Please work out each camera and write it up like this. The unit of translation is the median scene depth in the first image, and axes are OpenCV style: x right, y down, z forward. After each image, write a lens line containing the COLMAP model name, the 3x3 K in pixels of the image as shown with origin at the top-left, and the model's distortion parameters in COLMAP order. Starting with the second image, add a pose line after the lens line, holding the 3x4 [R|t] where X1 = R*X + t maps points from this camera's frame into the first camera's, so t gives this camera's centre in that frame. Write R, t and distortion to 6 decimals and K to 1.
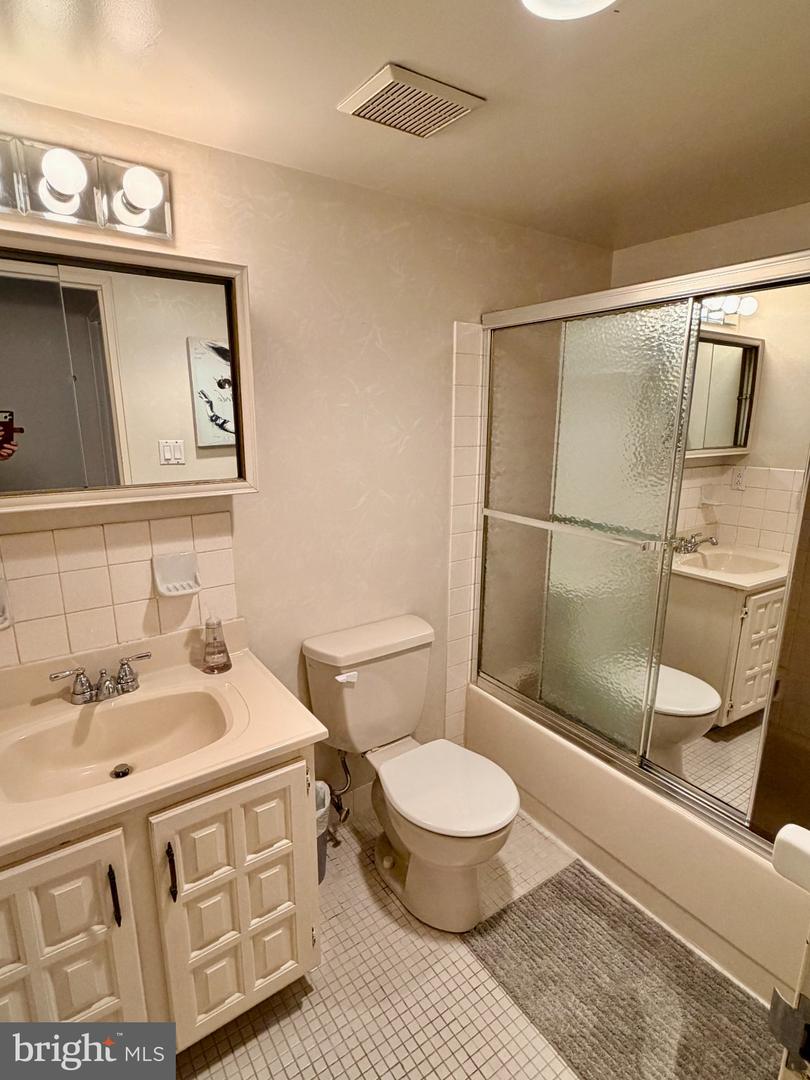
lens RADIAL K [[557.1, 0, 405.6], [0, 557.1, 543.9], [0, 0, 1]] dist [-0.000048, 0.000906]
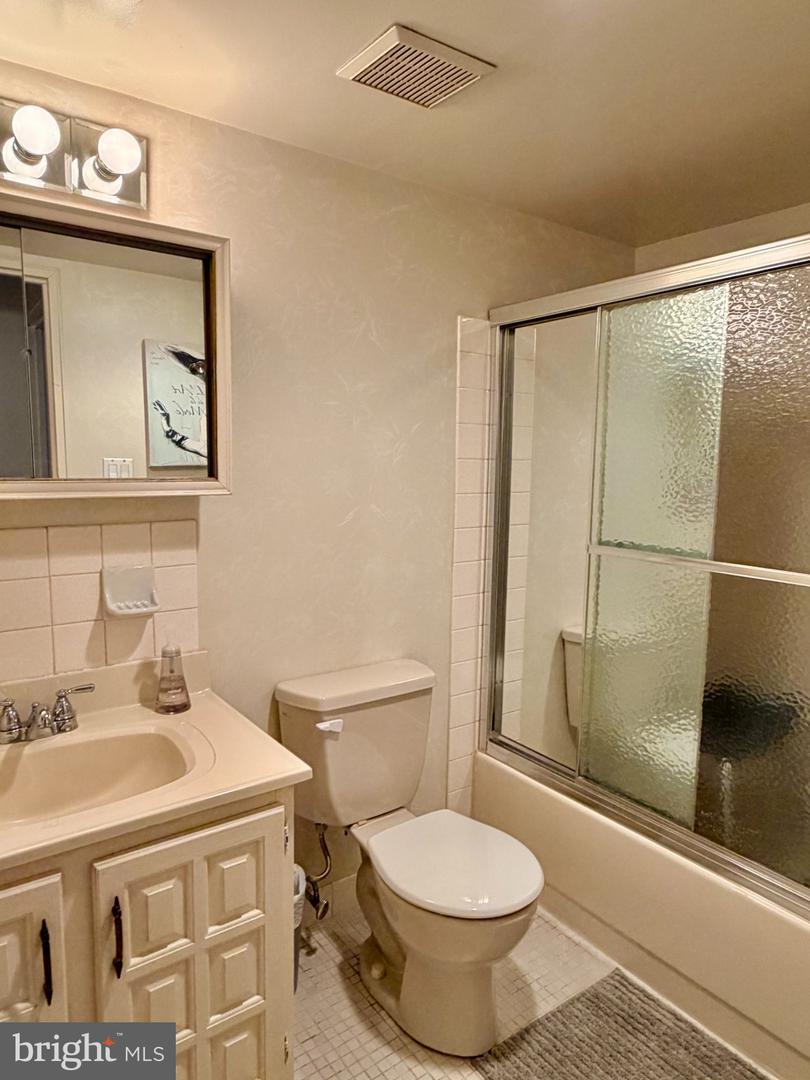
lens RADIAL K [[694.8, 0, 402.1], [0, 694.8, 544.5], [0, 0, 1]] dist [-0.001647, 0.004736]
pose [[0.999788, 0.006910, 0.019381, -0.019284], [-0.004668, 0.993537, -0.113412, 0.083062], [-0.020040, 0.113297, 0.993359, -0.041227]]
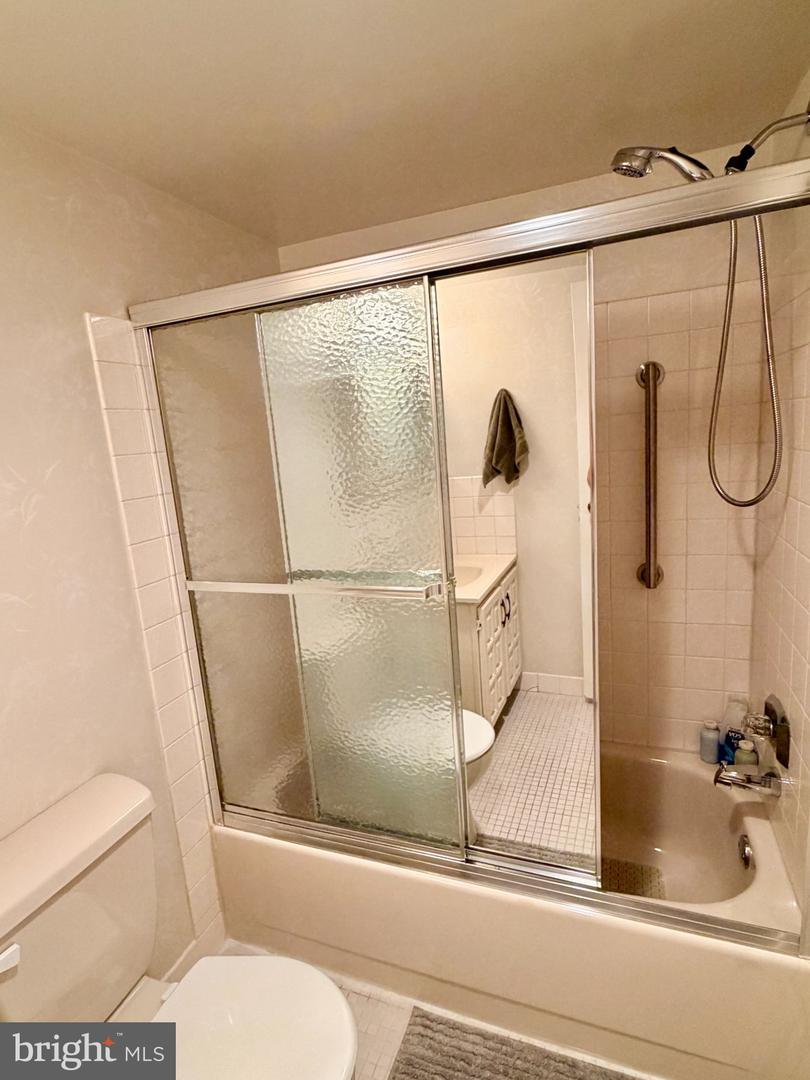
lens RADIAL K [[557.1, 0, 400.3], [0, 557.1, 539.7], [0, 0, 1]] dist [-0.000048, 0.000906]
pose [[0.826848, -0.176214, 0.534107, -0.001947], [0.212415, 0.977158, -0.006452, -0.059251], [-0.520771, 0.118788, 0.845392, 0.294476]]
